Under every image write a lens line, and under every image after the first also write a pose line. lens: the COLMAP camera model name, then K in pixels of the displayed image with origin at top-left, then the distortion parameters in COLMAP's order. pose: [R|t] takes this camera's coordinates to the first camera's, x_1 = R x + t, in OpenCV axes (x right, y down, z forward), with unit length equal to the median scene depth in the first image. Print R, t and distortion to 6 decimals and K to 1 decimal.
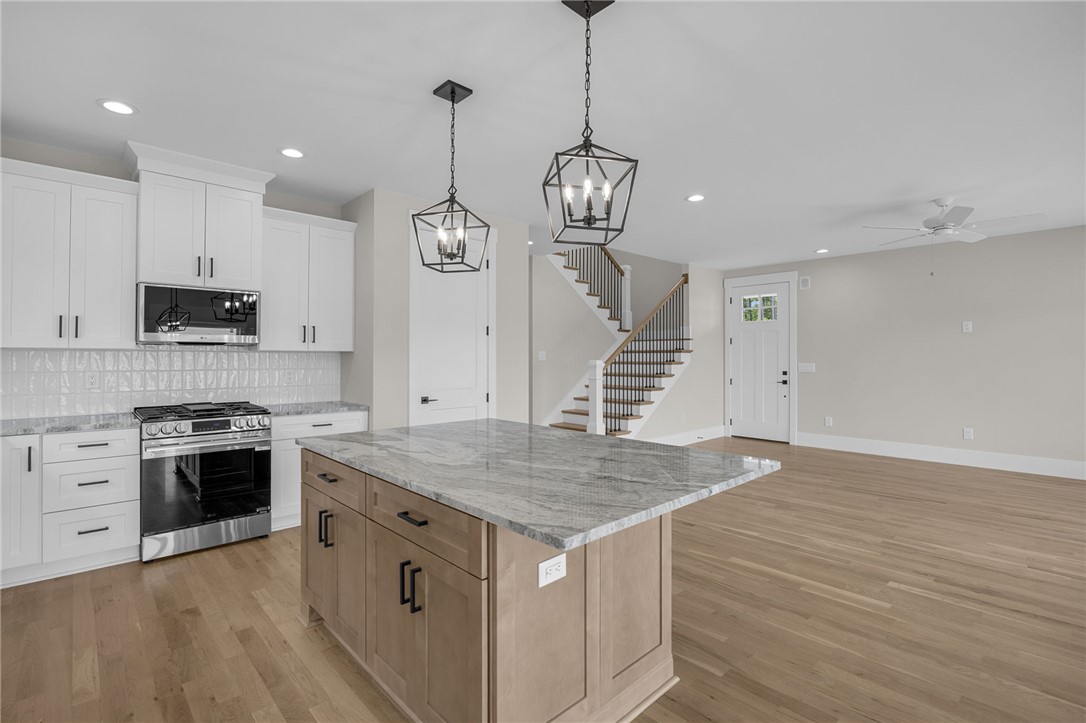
lens RADIAL K [[507.9, 0, 539.1], [0, 507.9, 355.1], [0, 0, 1]] dist [-0.012011, 0.000408]
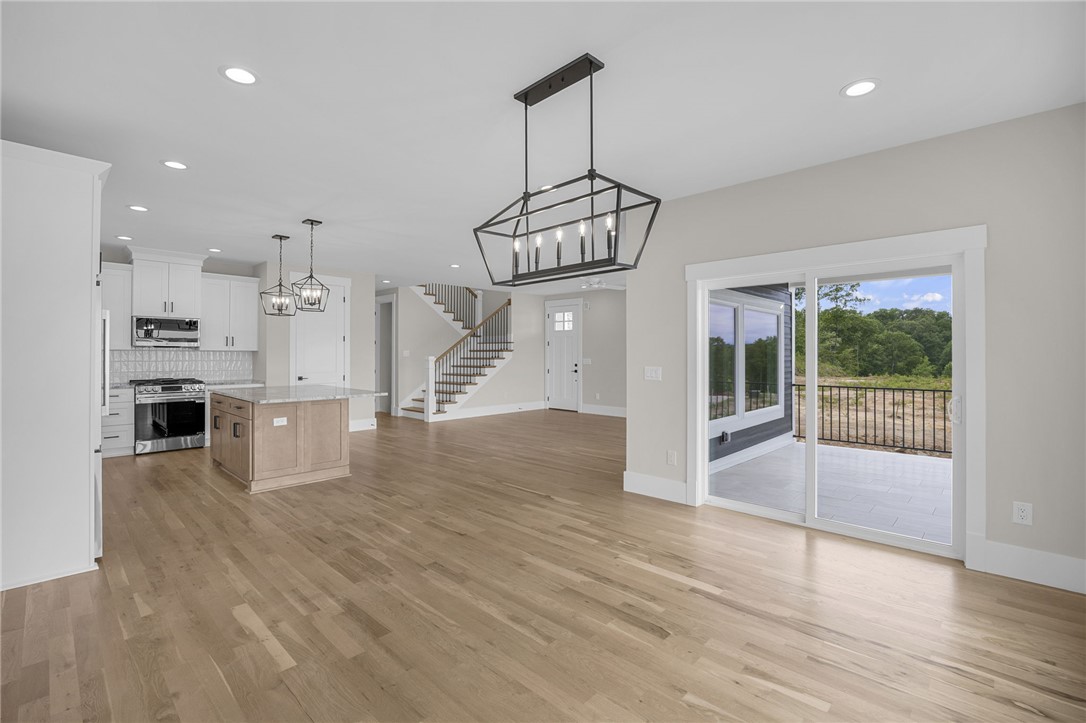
lens RADIAL K [[487.9, 0, 558.4], [0, 487.9, 355.6], [0, 0, 1]] dist [-0.009434, -0.000276]
pose [[0.996972, 0.001788, 0.077736, 0.661496], [-0.002250, 0.999980, 0.005865, -0.003406], [-0.077724, -0.006023, 0.996957, -0.936640]]
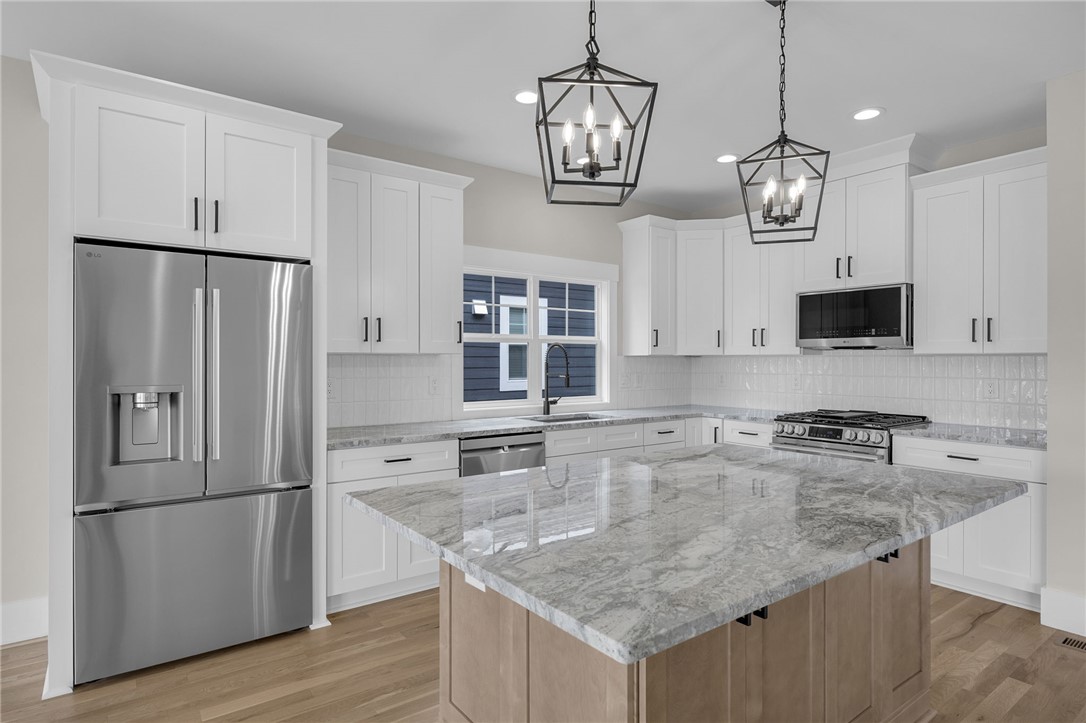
lens RADIAL K [[596.4, 0, 542.5], [0, 596.4, 366.5], [0, 0, 1]] dist [0.001424, -0.000919]
pose [[-0.126483, 0.007319, -0.991942, 0.512619], [0.000647, 0.999973, 0.007296, 0.003356], [0.991969, 0.000281, -0.126484, 0.563308]]
